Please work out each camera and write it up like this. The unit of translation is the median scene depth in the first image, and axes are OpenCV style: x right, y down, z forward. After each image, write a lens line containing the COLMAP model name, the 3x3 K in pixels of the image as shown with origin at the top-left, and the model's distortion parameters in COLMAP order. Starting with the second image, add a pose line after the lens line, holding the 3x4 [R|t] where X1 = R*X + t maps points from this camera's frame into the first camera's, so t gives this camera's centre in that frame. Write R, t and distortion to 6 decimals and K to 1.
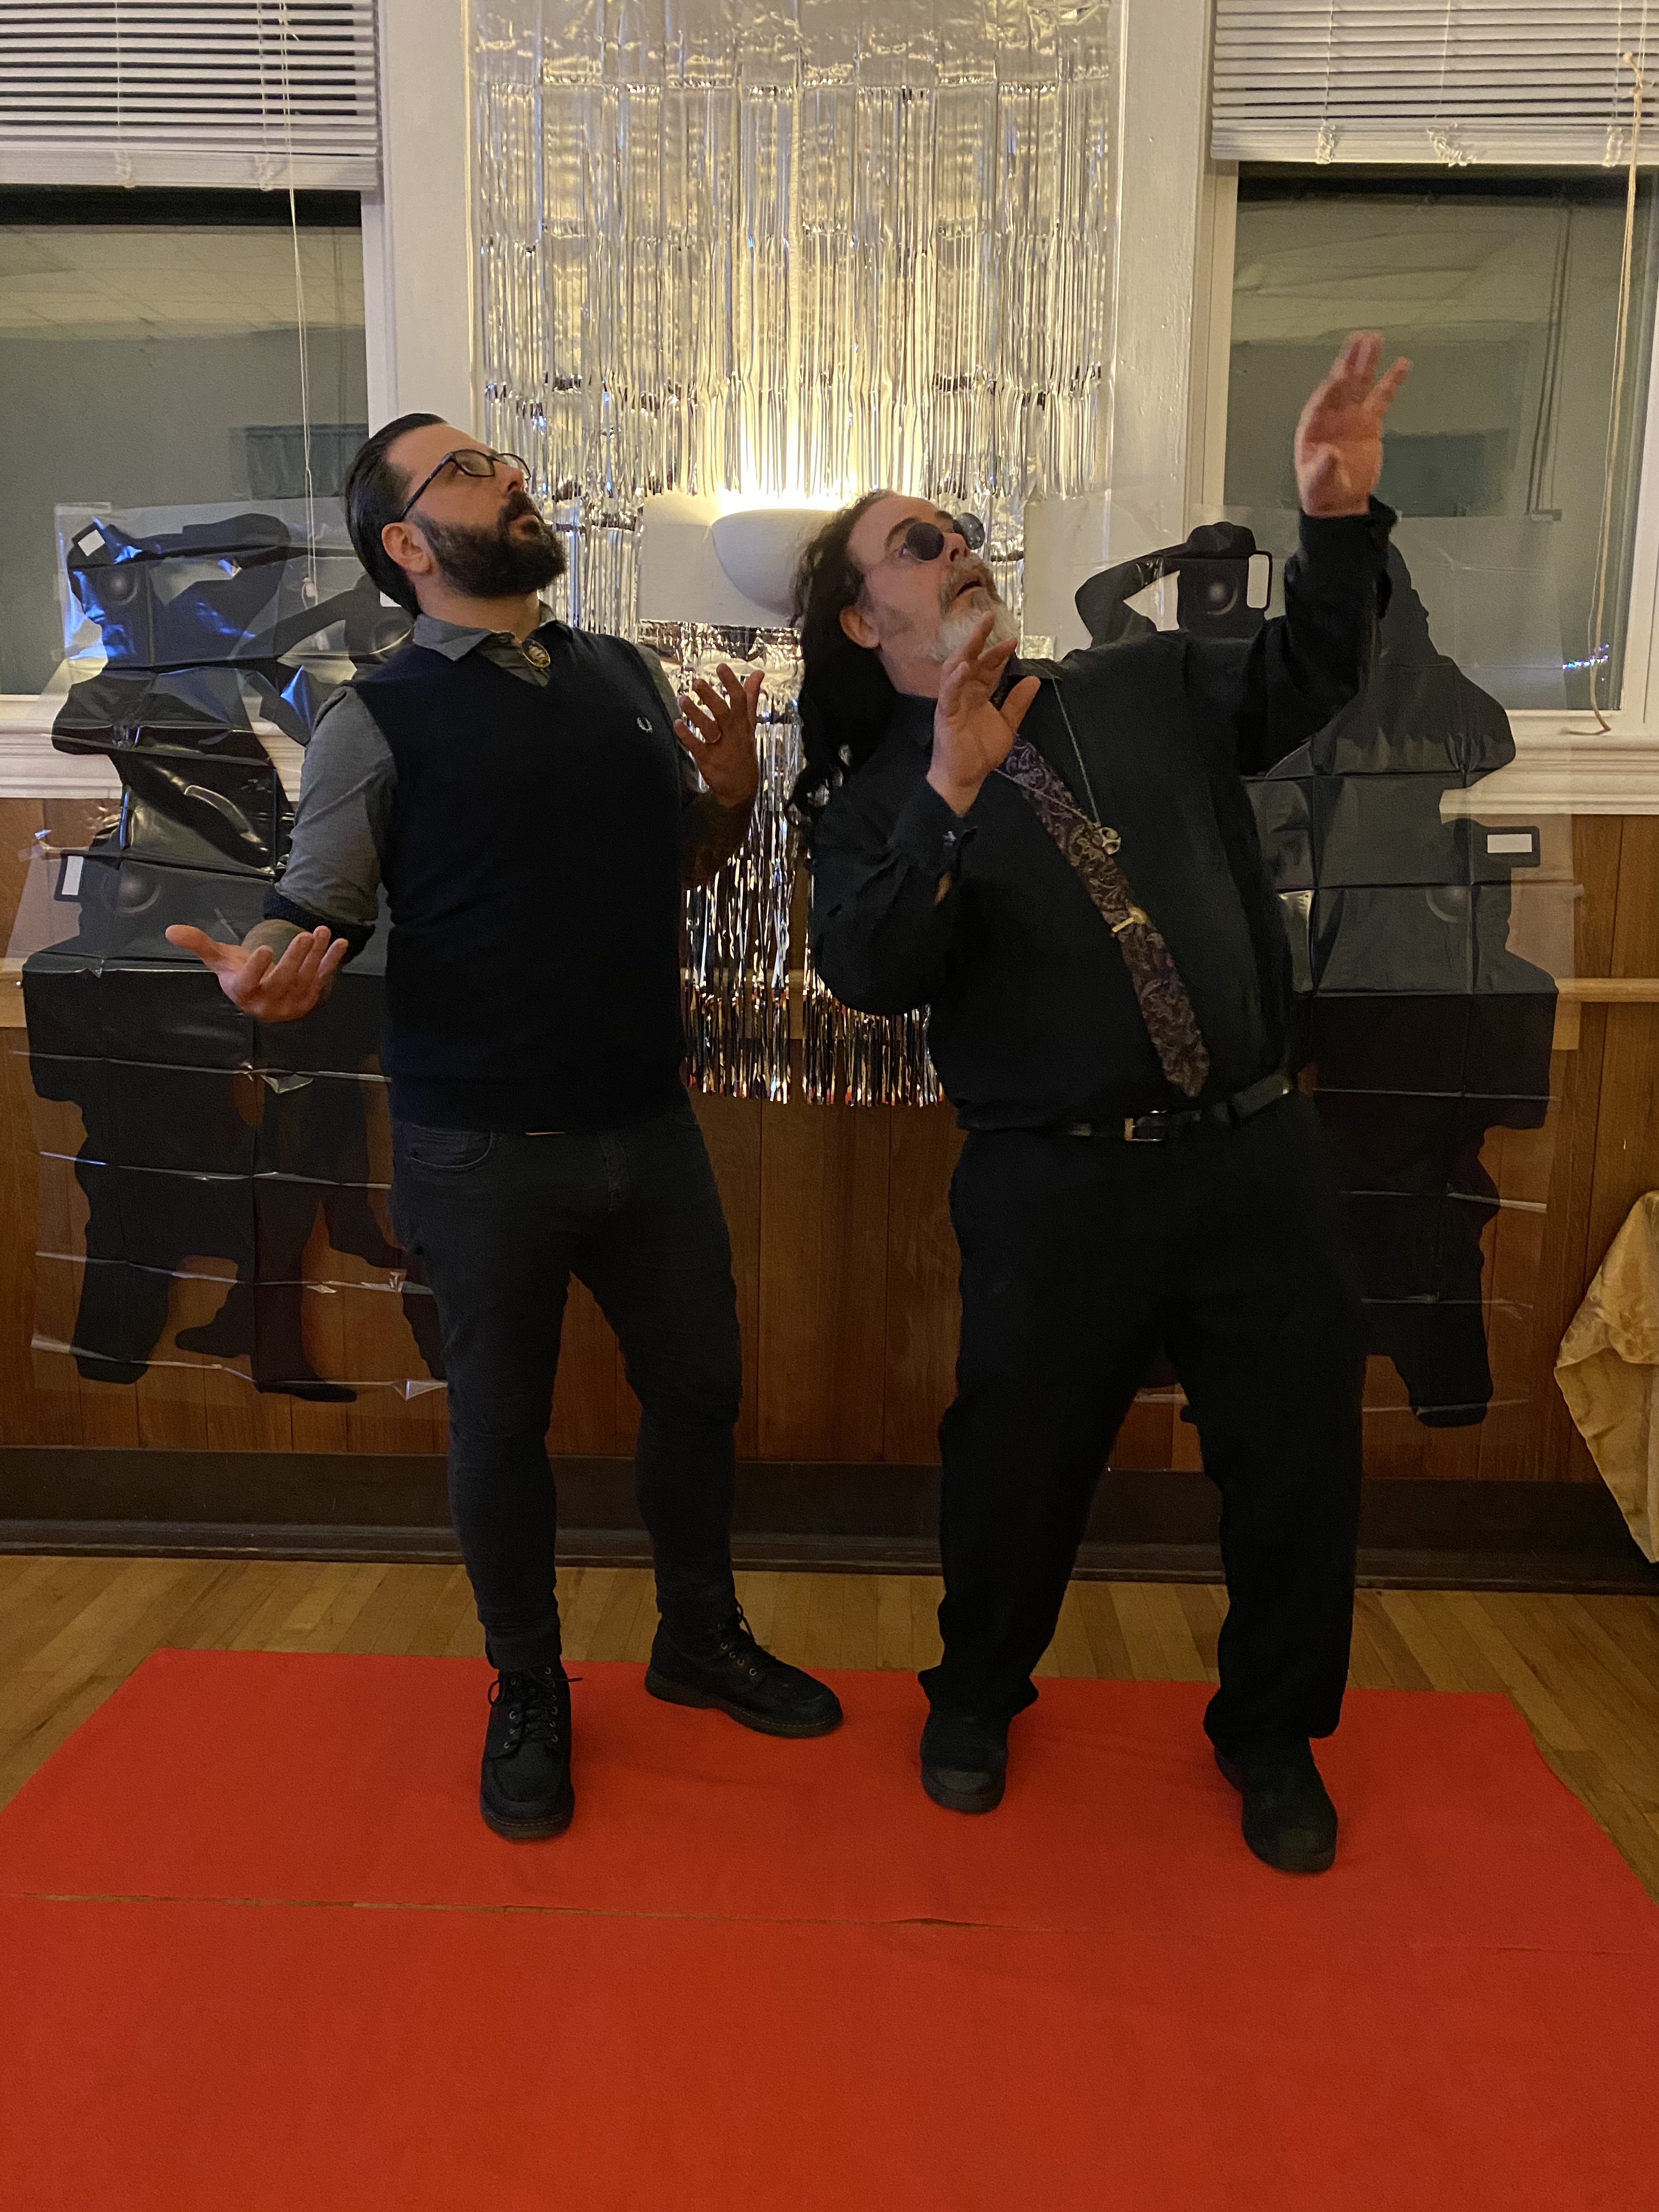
lens RADIAL K [[1677.0, 0, 824.8], [0, 1677.0, 1103.6], [0, 0, 1]] dist [0.002435, -0.006251]
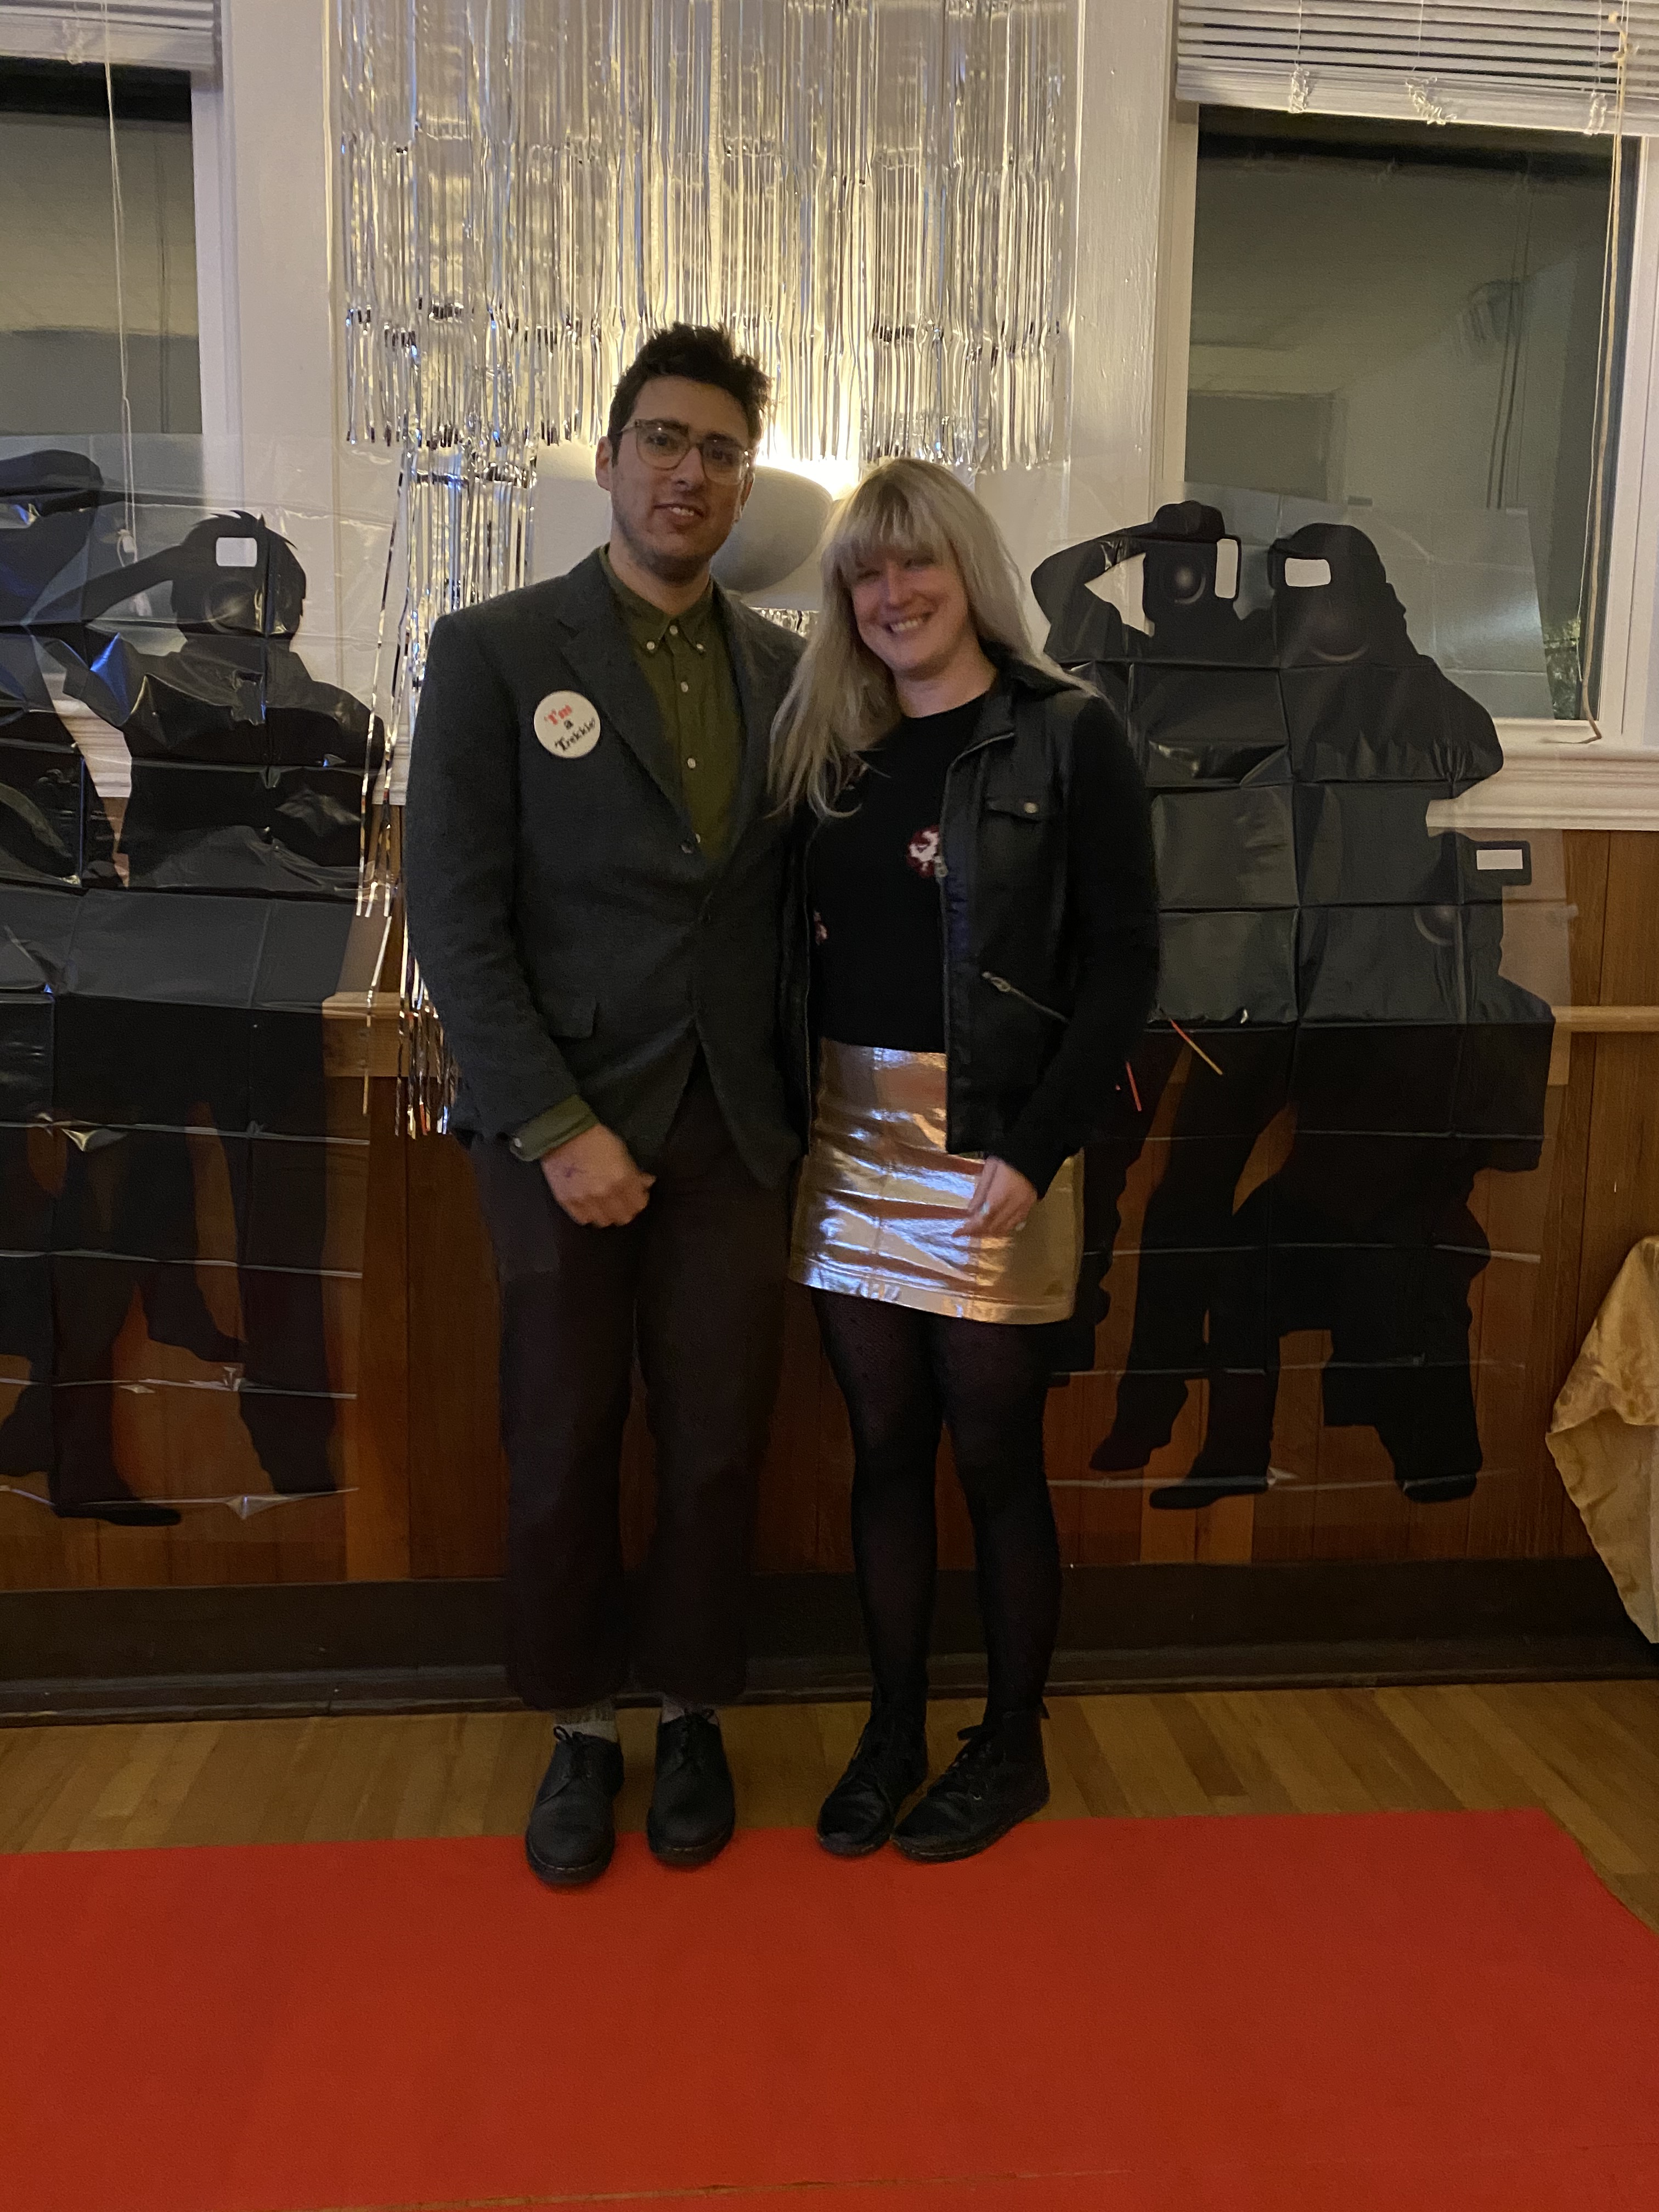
lens RADIAL K [[1677.0, 0, 835.7], [0, 1677.0, 1097.6], [0, 0, 1]] dist [0.002435, -0.006251]
pose [[0.991597, -0.009308, 0.129032, -0.070530], [0.014102, 0.999242, -0.036287, 0.002834], [-0.128596, 0.037802, 0.990976, 0.145963]]
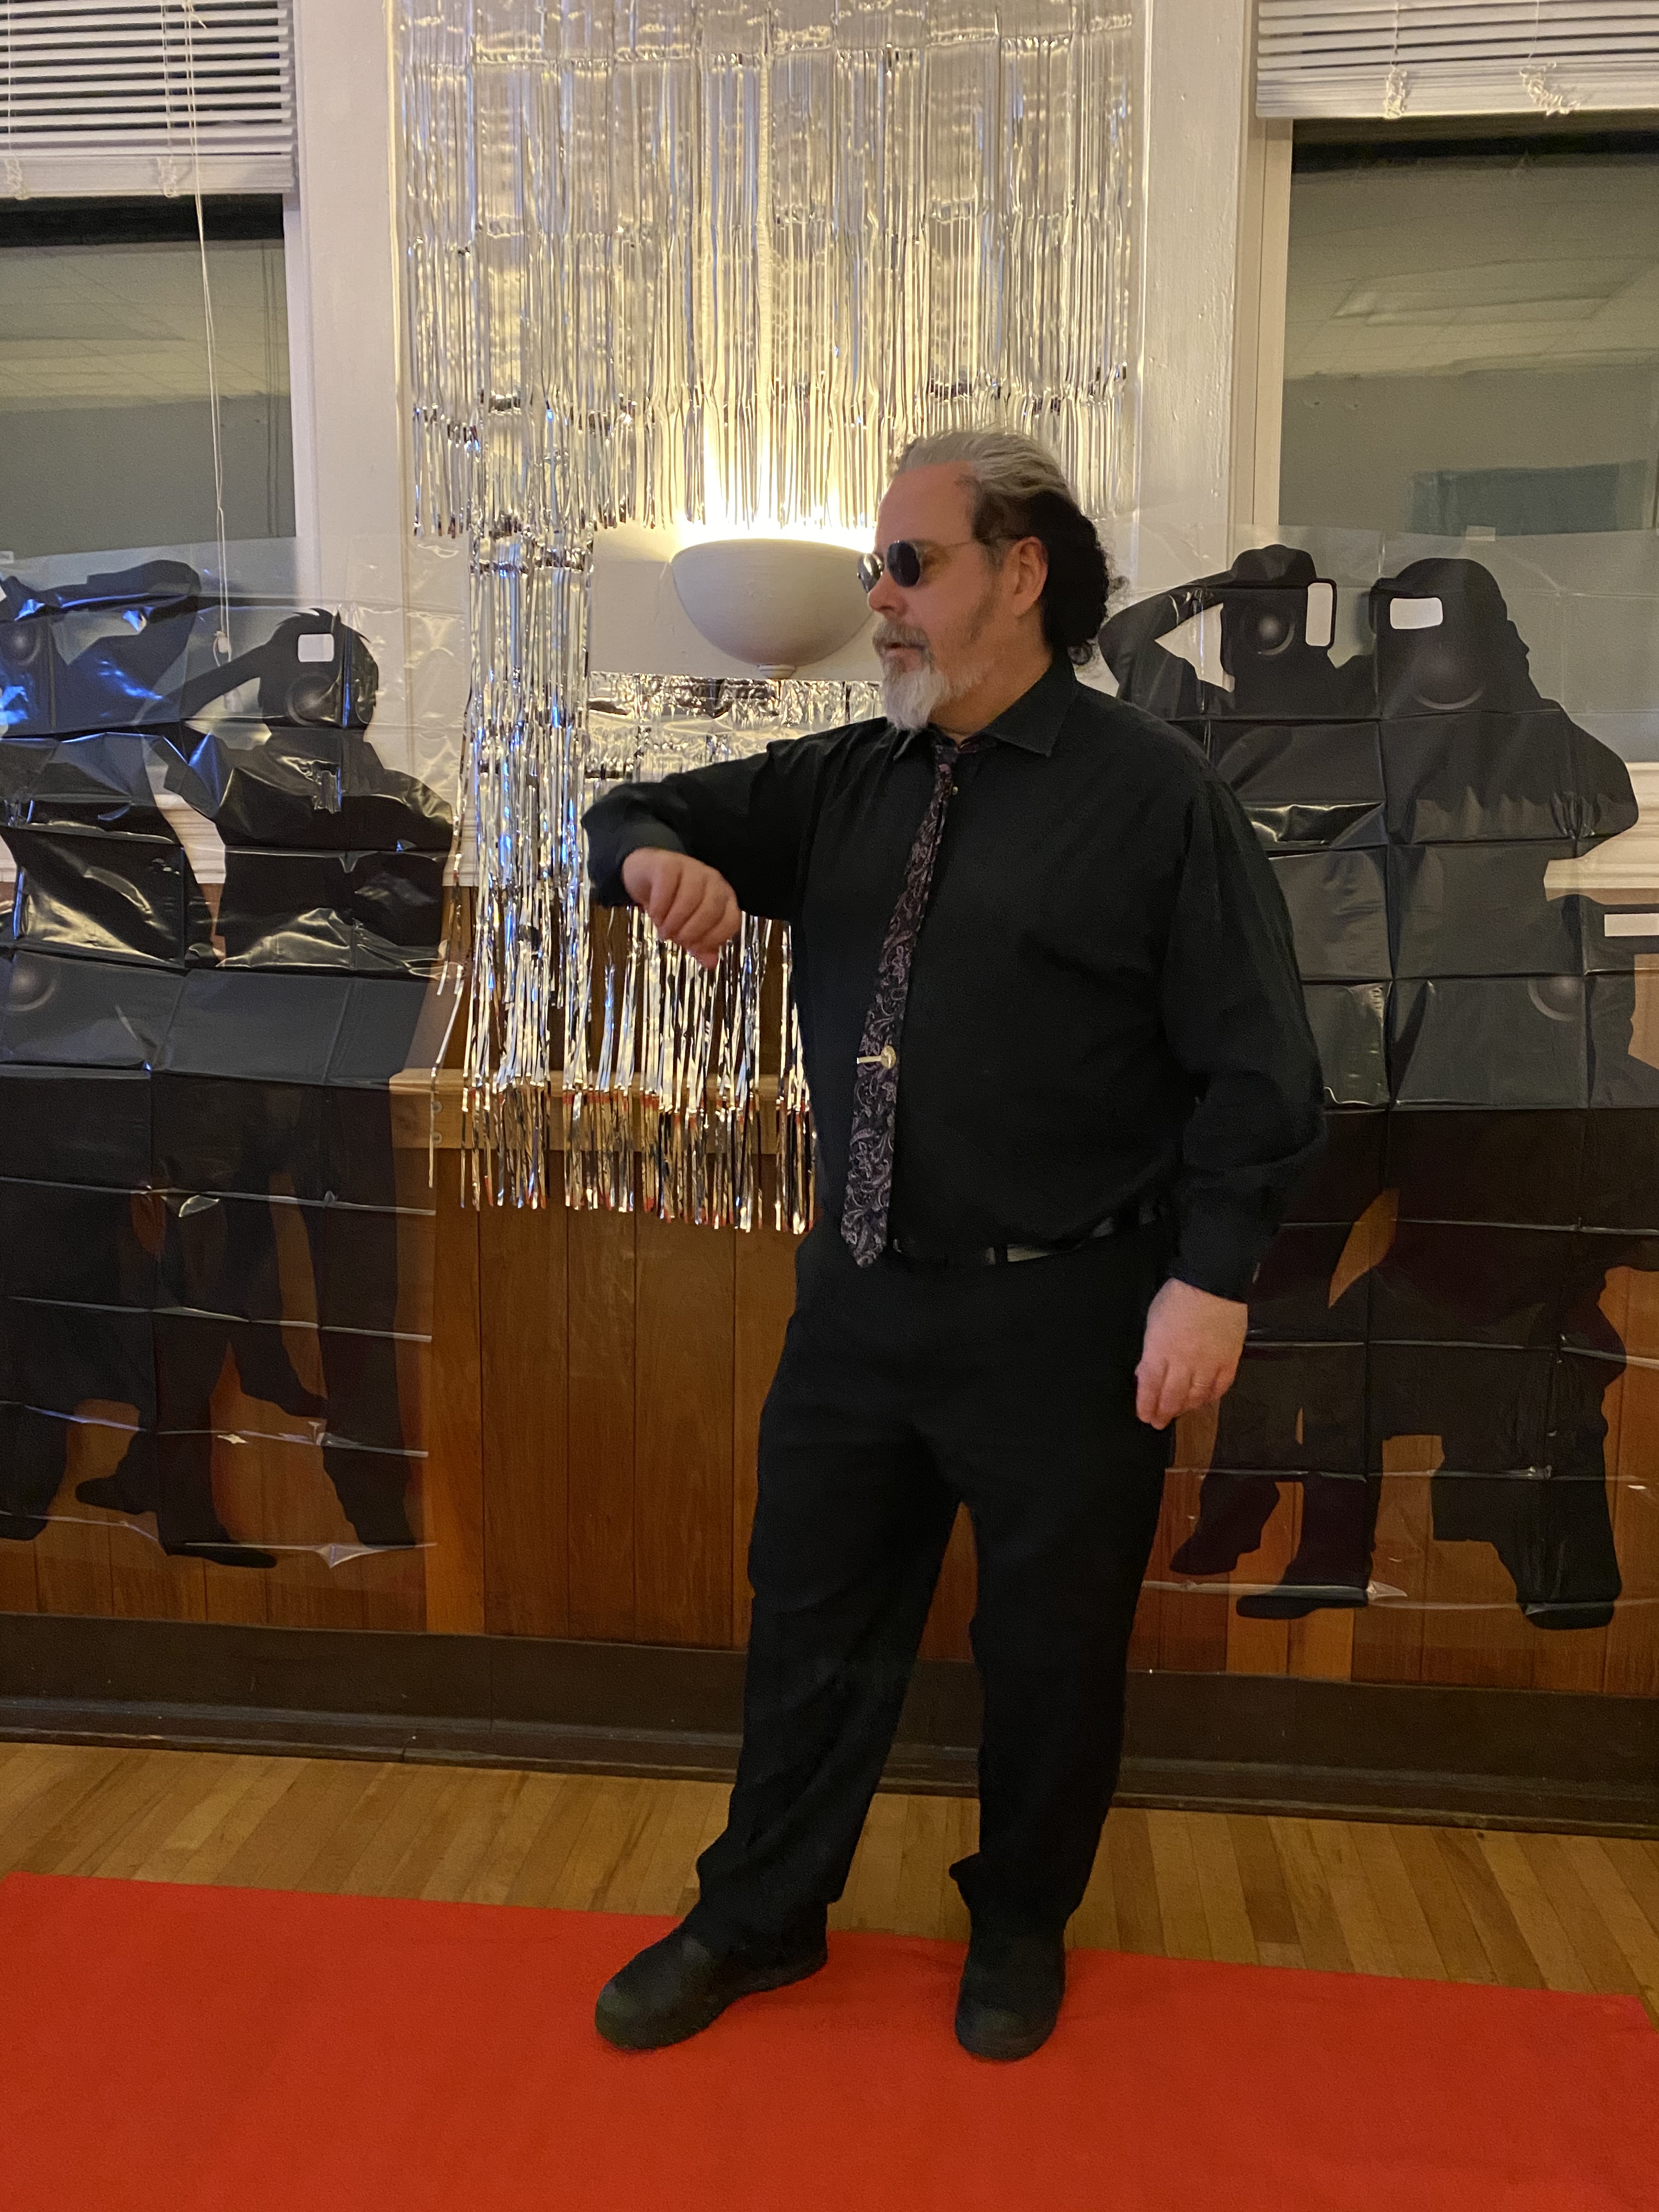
lens RADIAL K [[1677.0, 0, 829.5], [0, 1677.0, 1100.5], [0, 0, 1]] dist [0.002435, -0.006251]
pose [[0.997428, 0.002121, -0.071651, 0.075806], [-0.004629, 0.999382, -0.034846, -0.039084], [0.071533, 0.035088, 0.996821, 0.158415]]
